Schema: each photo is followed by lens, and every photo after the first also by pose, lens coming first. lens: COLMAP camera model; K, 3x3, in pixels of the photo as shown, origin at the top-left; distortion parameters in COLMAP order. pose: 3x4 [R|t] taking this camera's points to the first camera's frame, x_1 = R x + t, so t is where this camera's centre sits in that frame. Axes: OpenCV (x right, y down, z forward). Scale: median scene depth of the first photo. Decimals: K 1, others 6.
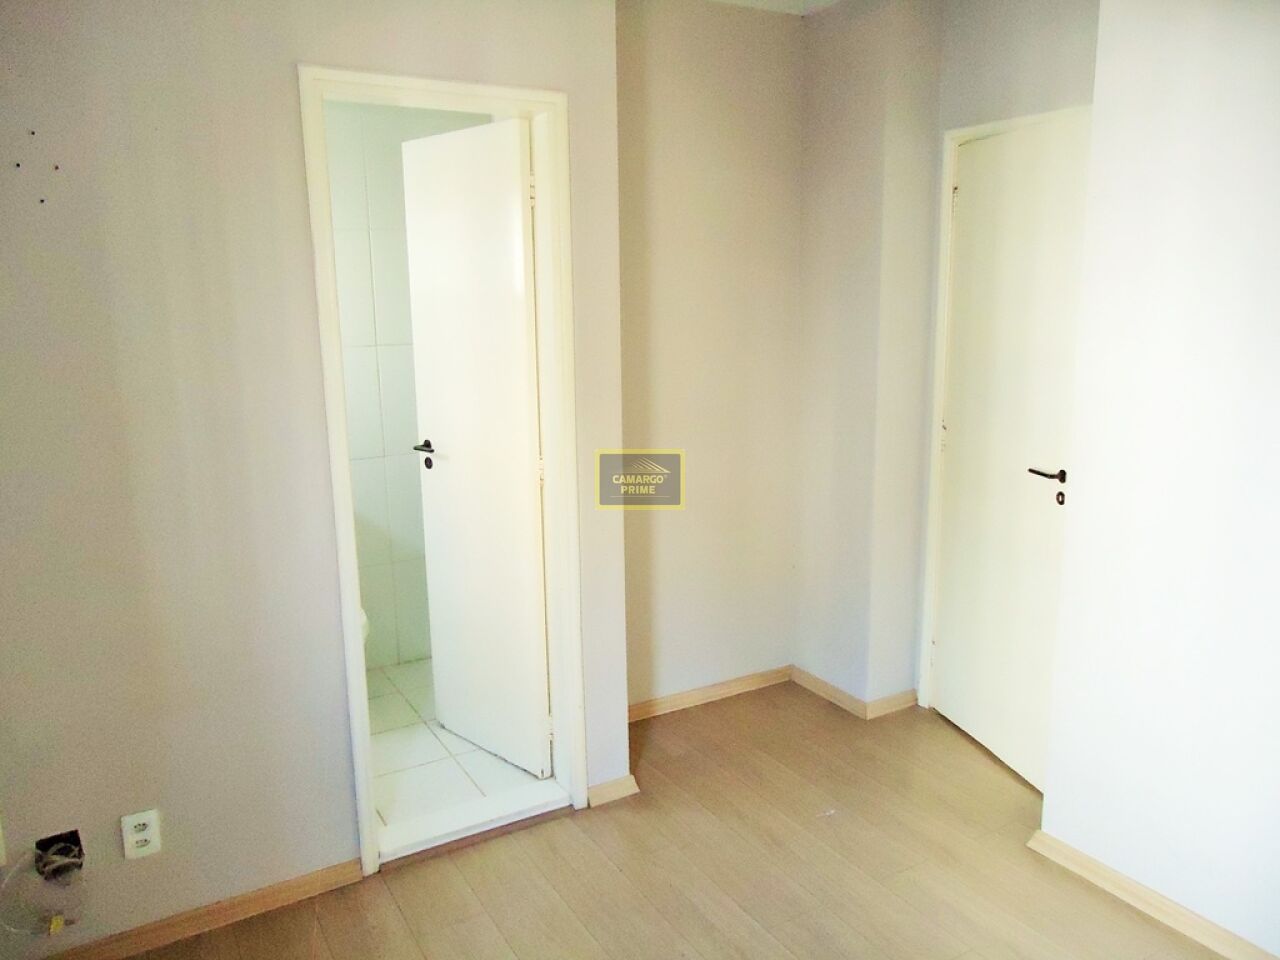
lens RADIAL K [[941.4, 0, 640.0], [0, 941.4, 480.0], [0, 0, 1]] dist [0.000642, 0.003288]
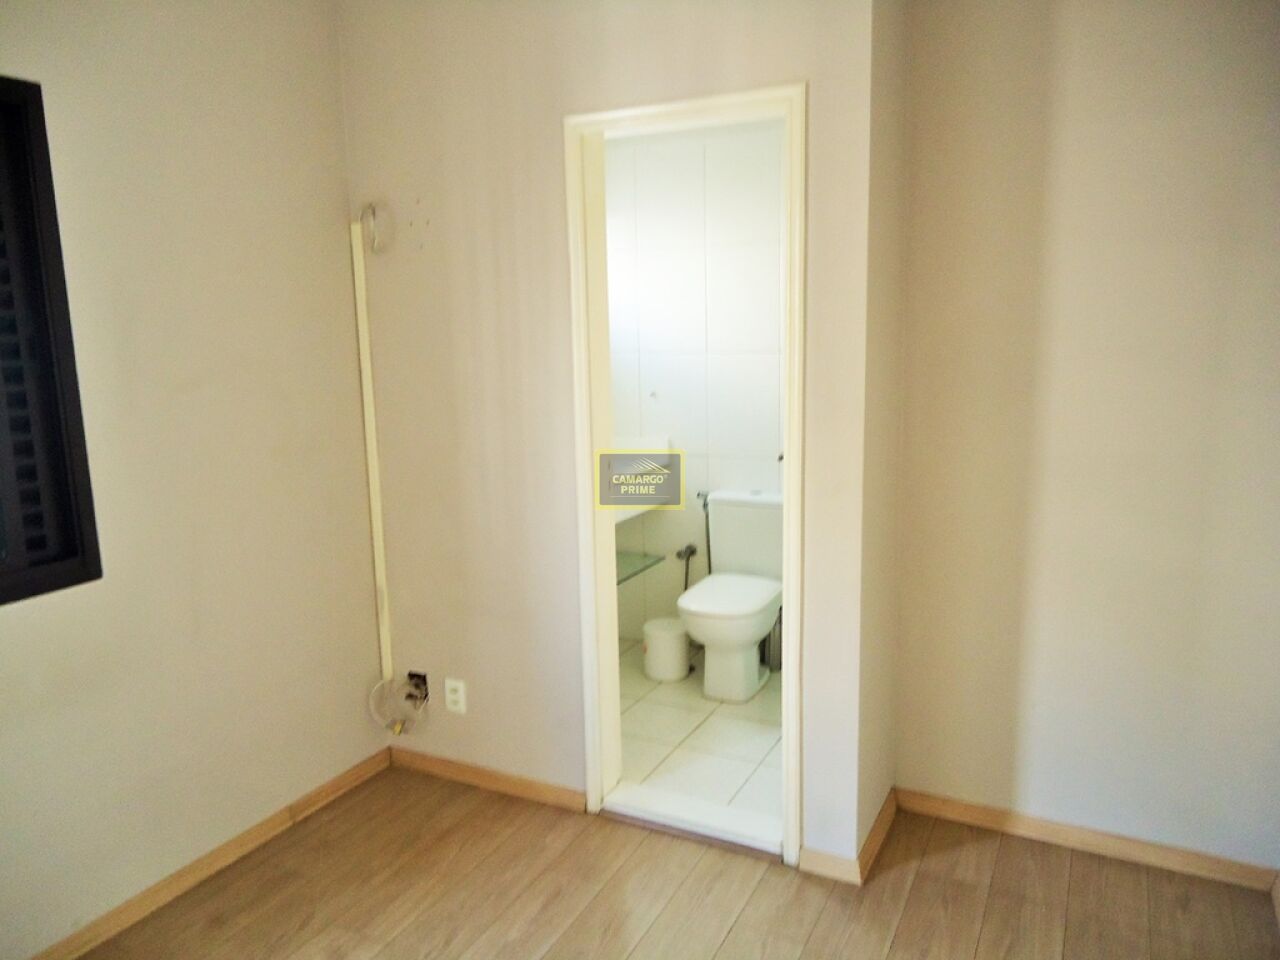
lens RADIAL K [[941.4, 0, 640.0], [0, 941.4, 480.0], [0, 0, 1]] dist [0.000642, 0.003288]
pose [[0.522156, 0.143259, -0.840732, 0.695952], [-0.149860, 0.985865, 0.074915, -0.078984], [0.839580, 0.086875, 0.536244, 0.429928]]
